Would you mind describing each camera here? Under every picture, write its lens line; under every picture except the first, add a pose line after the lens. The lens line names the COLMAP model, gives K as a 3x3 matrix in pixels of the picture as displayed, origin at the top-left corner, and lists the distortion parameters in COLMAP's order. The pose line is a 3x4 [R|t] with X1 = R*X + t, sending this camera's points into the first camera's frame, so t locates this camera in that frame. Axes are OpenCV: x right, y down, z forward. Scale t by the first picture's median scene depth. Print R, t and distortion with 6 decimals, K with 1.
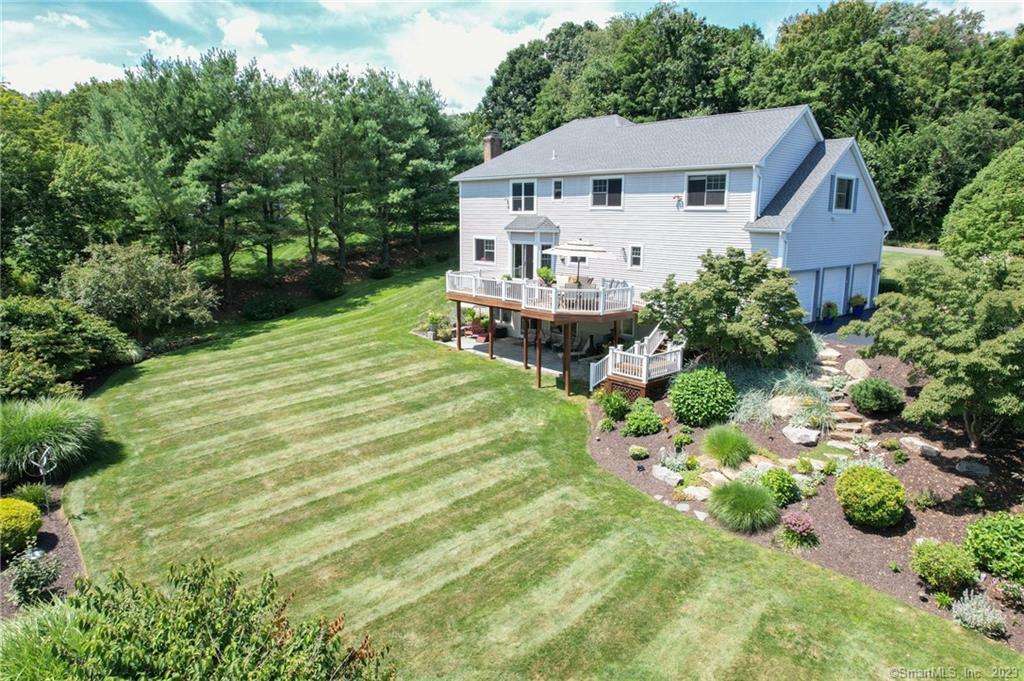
lens RADIAL K [[647.1, 0, 528.6], [0, 647.1, 351.6], [0, 0, 1]] dist [-0.070089, 0.070498]
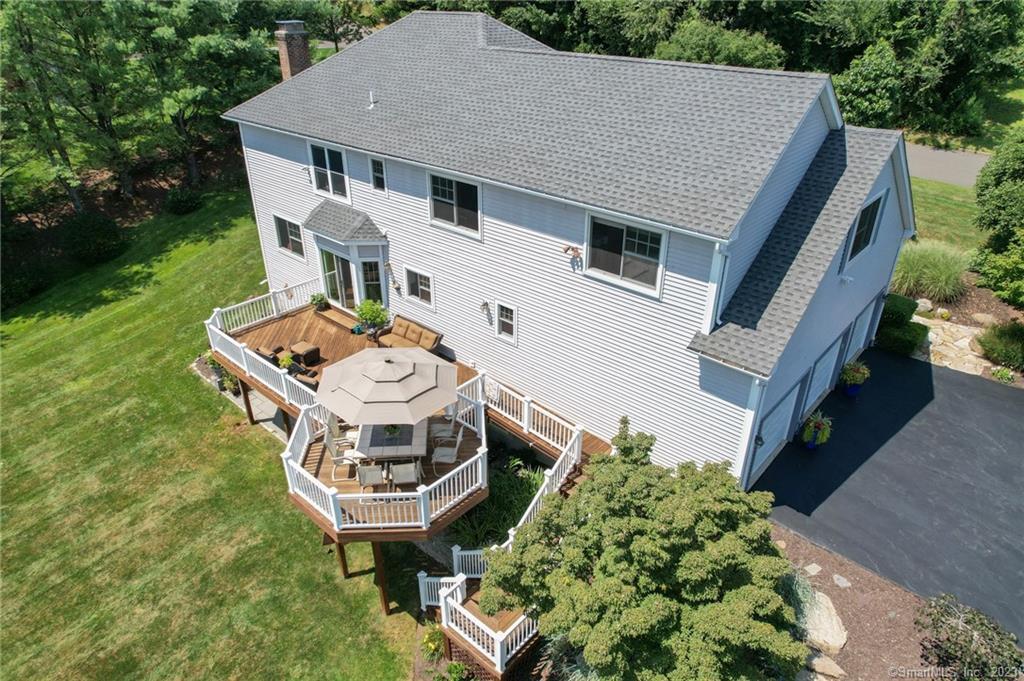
lens RADIAL K [[647.1, 0, 528.6], [0, 647.1, 351.6], [0, 0, 1]] dist [-0.070089, 0.070498]
pose [[0.994413, -0.051692, 0.092032, 0.189153], [0.021641, 0.953202, 0.301558, -0.431386], [-0.103313, -0.297882, 0.948996, 0.622472]]
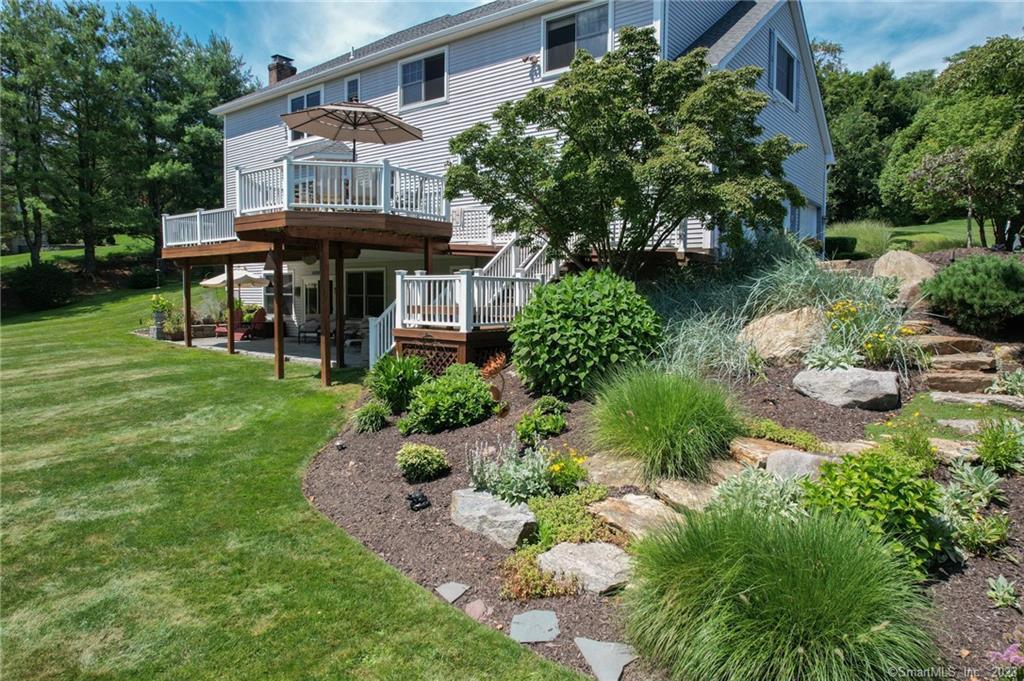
lens RADIAL K [[647.1, 0, 528.6], [0, 647.1, 351.6], [0, 0, 1]] dist [-0.070089, 0.070498]
pose [[0.983206, -0.012738, 0.182052, 0.157494], [0.034093, 0.992820, -0.114660, 0.132554], [-0.179285, 0.118941, 0.976581, 0.601632]]
